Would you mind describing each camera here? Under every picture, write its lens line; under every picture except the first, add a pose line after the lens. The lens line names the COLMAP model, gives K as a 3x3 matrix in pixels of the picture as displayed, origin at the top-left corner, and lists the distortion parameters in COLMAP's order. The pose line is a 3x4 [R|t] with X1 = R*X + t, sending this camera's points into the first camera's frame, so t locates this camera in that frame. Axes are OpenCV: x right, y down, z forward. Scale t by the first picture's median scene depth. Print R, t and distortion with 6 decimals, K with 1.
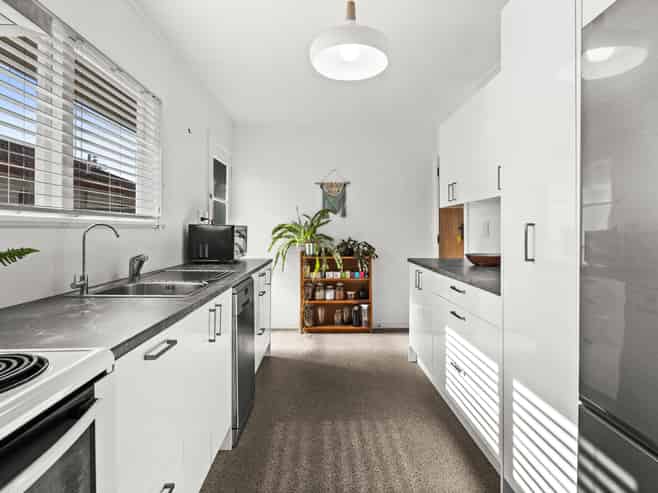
lens RADIAL K [[331.2, 0, 330.8], [0, 331.2, 239.6], [0, 0, 1]] dist [0.004639, 0.000460]
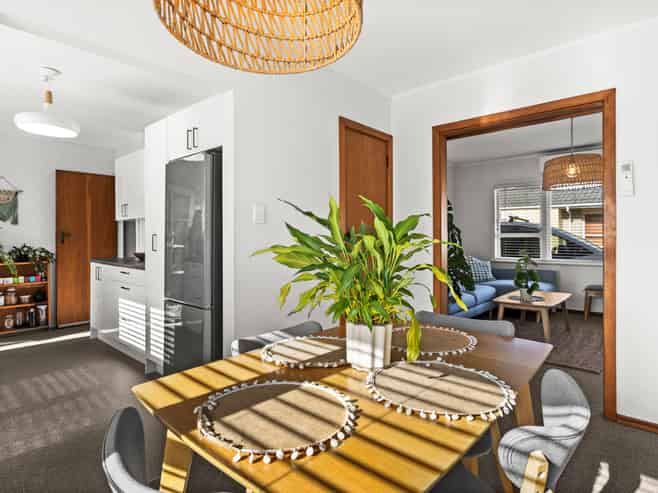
lens RADIAL K [[374.2, 0, 332.6], [0, 374.2, 239.5], [0, 0, 1]] dist [0.001834, -0.002012]
pose [[0.681966, 0.000263, 0.731384, -0.143836], [0.014974, 0.999785, -0.014322, 0.010280], [-0.731231, 0.020719, 0.681815, -0.528131]]
